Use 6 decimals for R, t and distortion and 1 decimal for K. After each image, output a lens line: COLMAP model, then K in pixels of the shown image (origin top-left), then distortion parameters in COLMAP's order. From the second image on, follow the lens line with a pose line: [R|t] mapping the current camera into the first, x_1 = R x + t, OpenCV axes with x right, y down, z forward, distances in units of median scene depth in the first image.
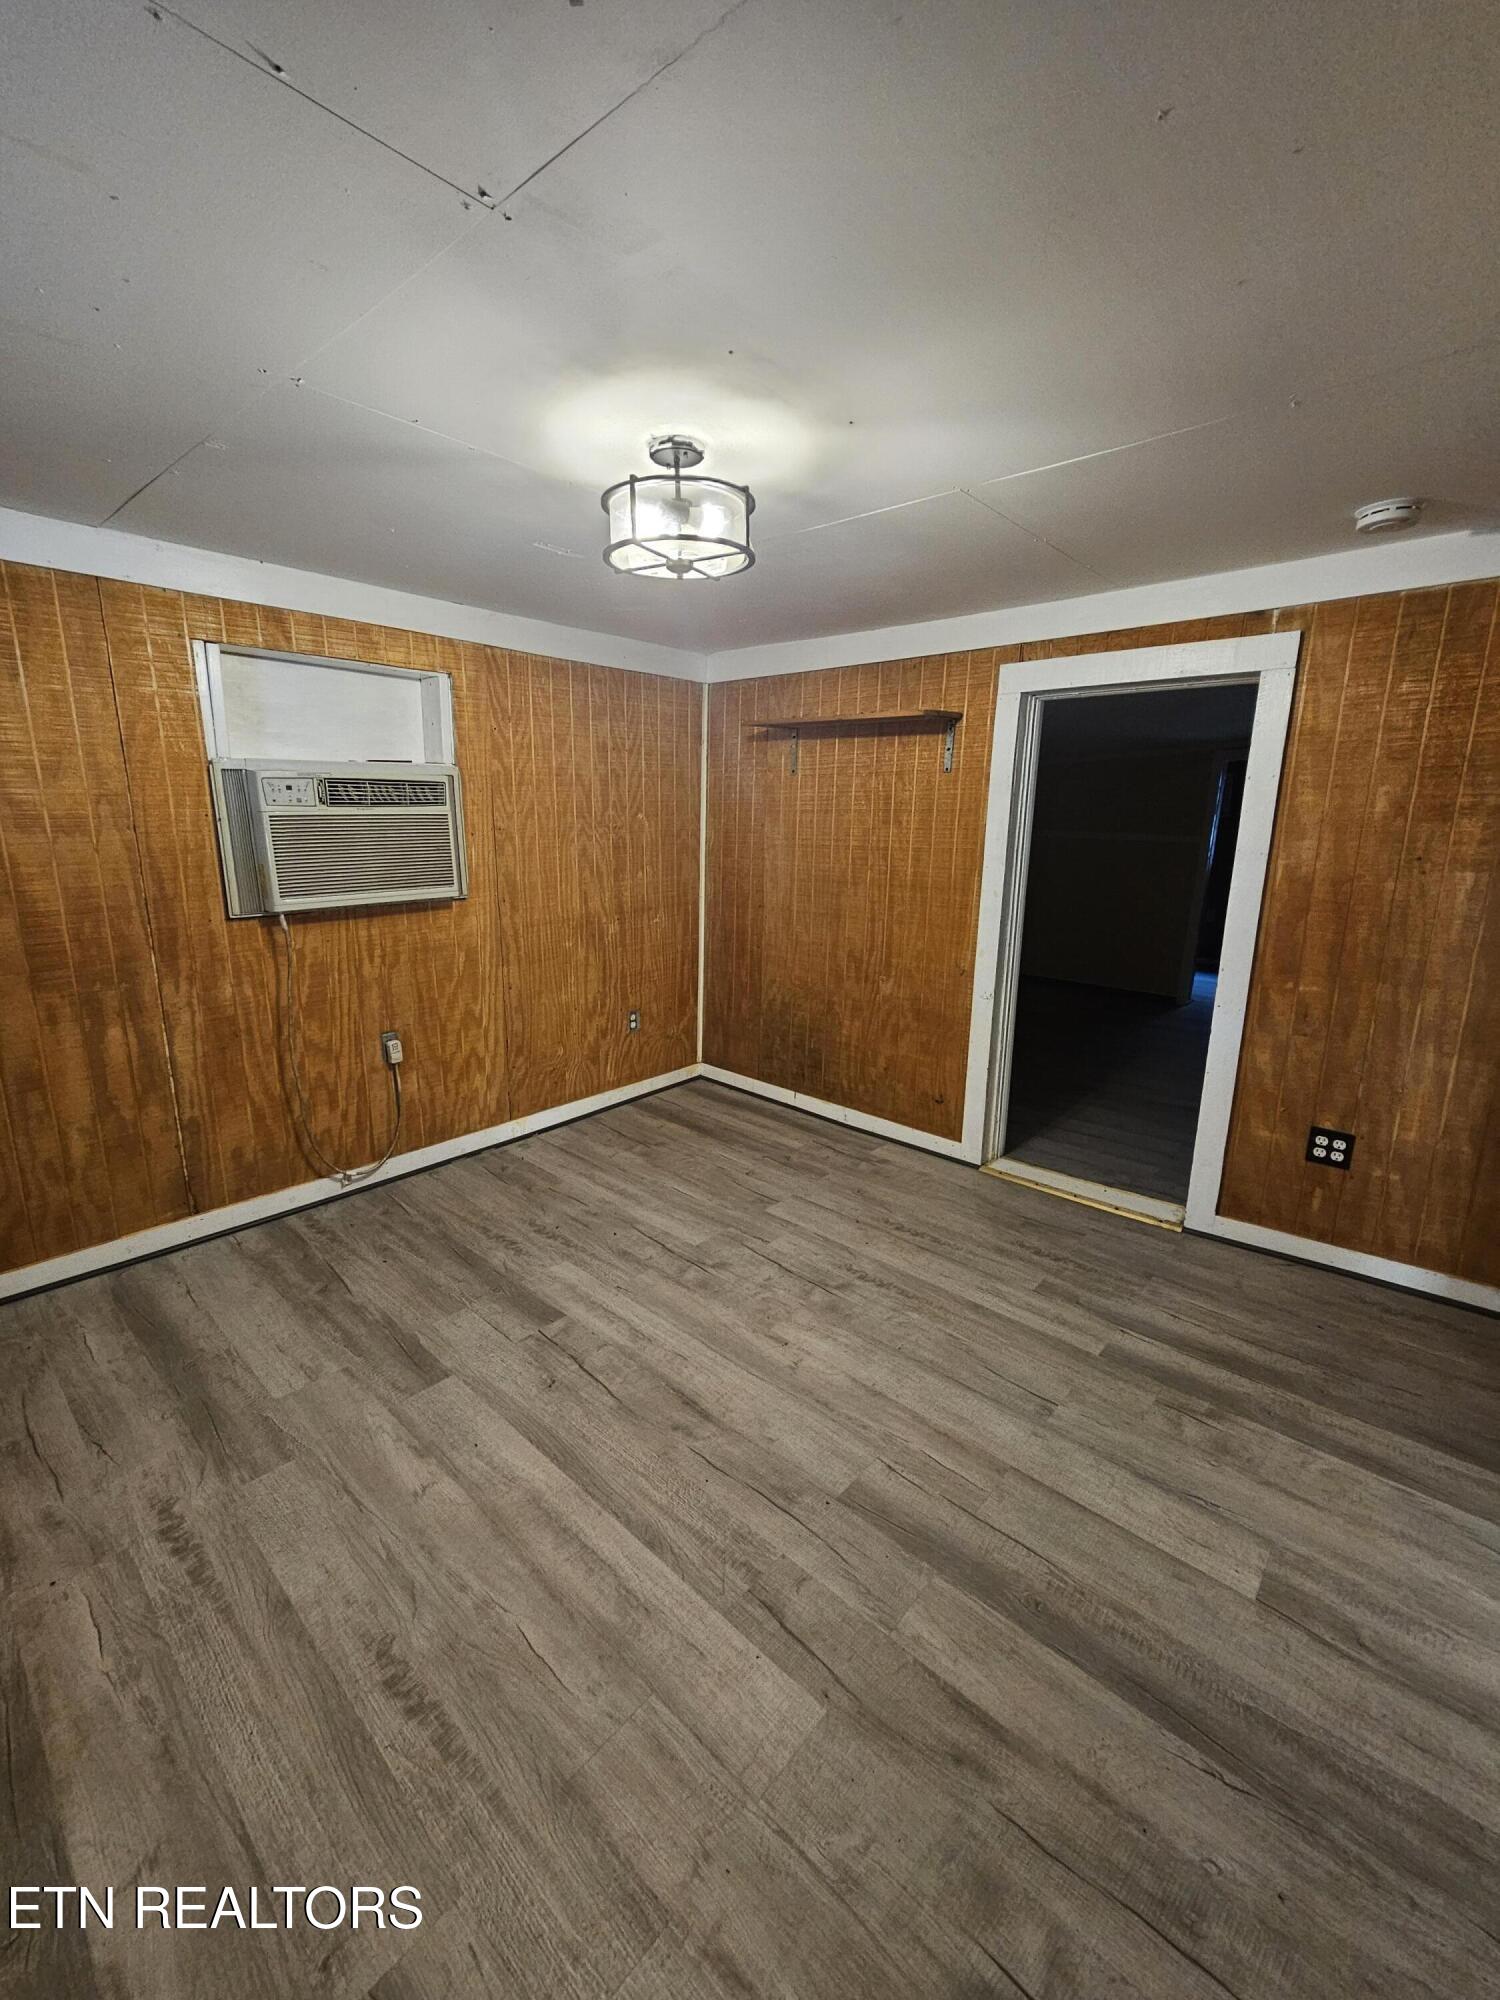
lens RADIAL K [[821.6, 0, 741.7], [0, 821.6, 995.7], [0, 0, 1]] dist [0.000142, -0.001077]
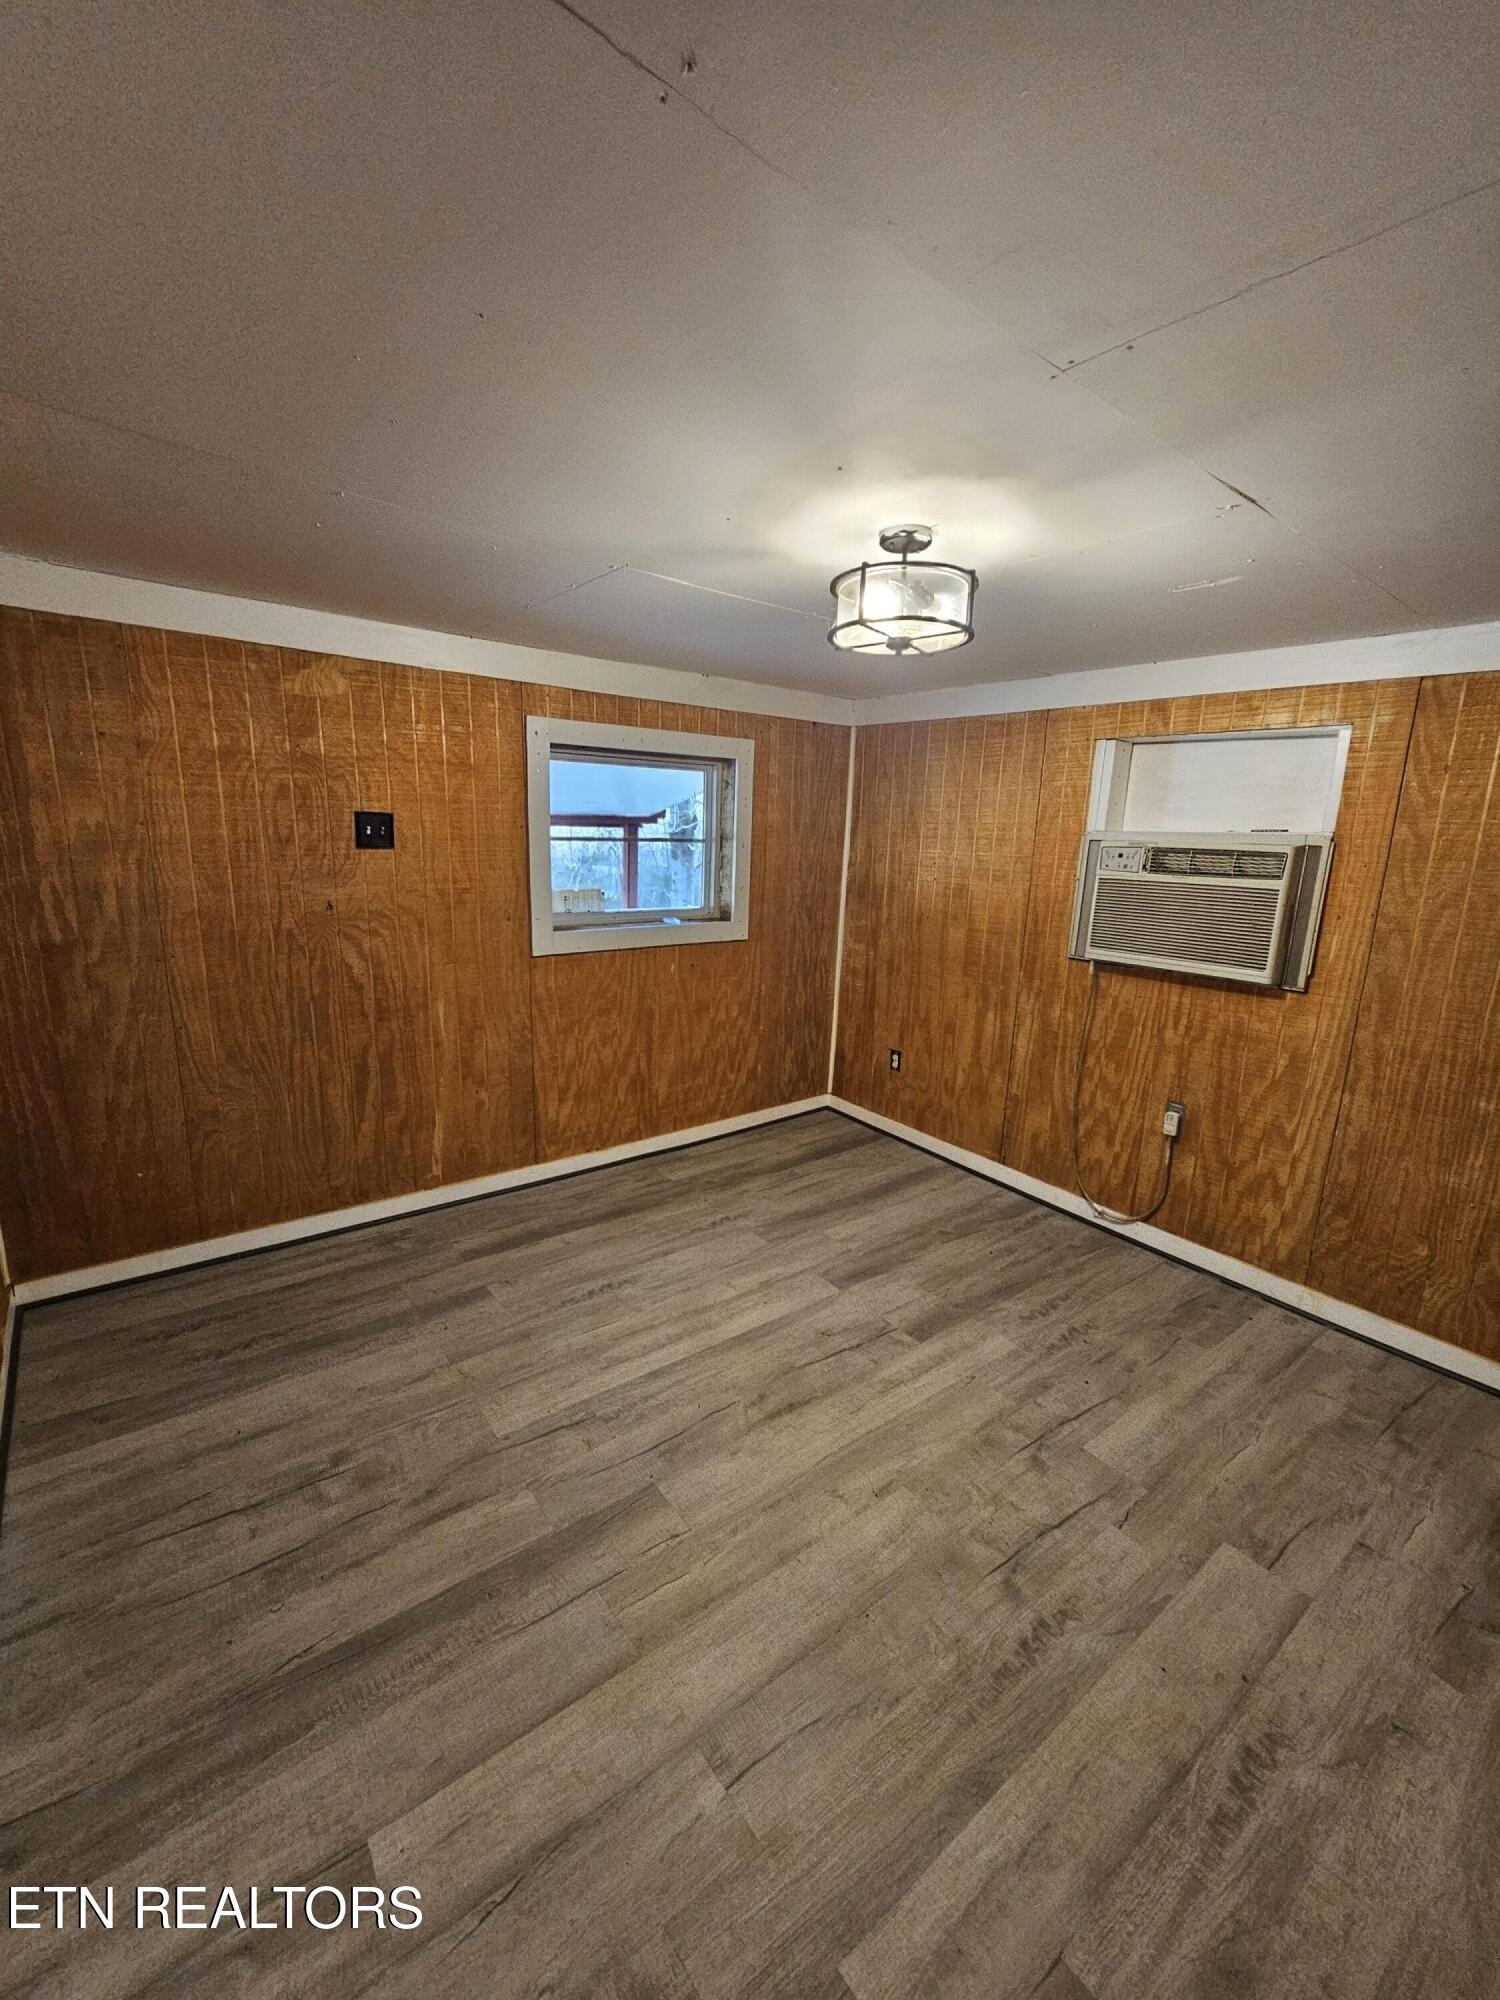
lens RADIAL K [[821.6, 0, 741.7], [0, 821.6, 995.7], [0, 0, 1]] dist [0.000142, -0.001077]
pose [[-0.176665, 0.173563, -0.968847, 0.708609], [-0.264416, 0.939777, 0.216570, -0.182243], [0.948090, 0.294439, -0.120133, 0.712588]]
